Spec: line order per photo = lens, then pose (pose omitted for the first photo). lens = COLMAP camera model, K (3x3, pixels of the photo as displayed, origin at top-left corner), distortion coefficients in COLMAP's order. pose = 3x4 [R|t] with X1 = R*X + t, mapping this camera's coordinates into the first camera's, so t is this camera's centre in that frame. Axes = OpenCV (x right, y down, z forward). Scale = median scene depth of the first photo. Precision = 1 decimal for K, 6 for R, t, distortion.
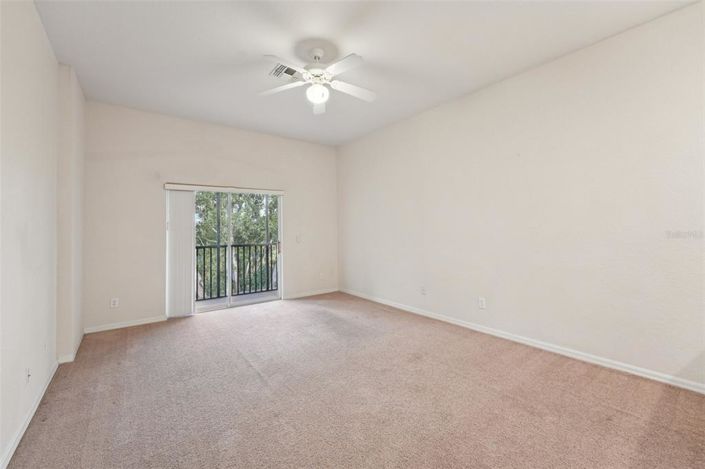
lens RADIAL K [[285.5, 0, 354.9], [0, 285.5, 238.0], [0, 0, 1]] dist [-0.001665, -0.000086]
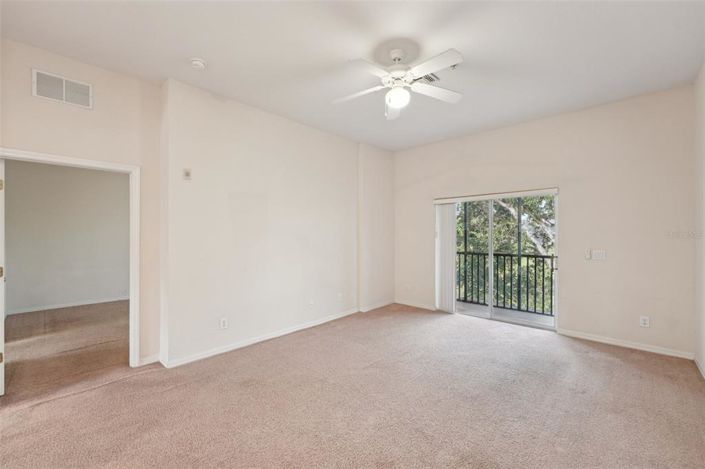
lens RADIAL K [[285.5, 0, 354.9], [0, 285.5, 238.0], [0, 0, 1]] dist [-0.001665, -0.000086]
pose [[0.160239, 0.011188, -0.987015, 0.492214], [-0.031688, 0.999479, 0.006185, -0.021840], [0.986569, 0.030286, 0.160510, 0.446291]]
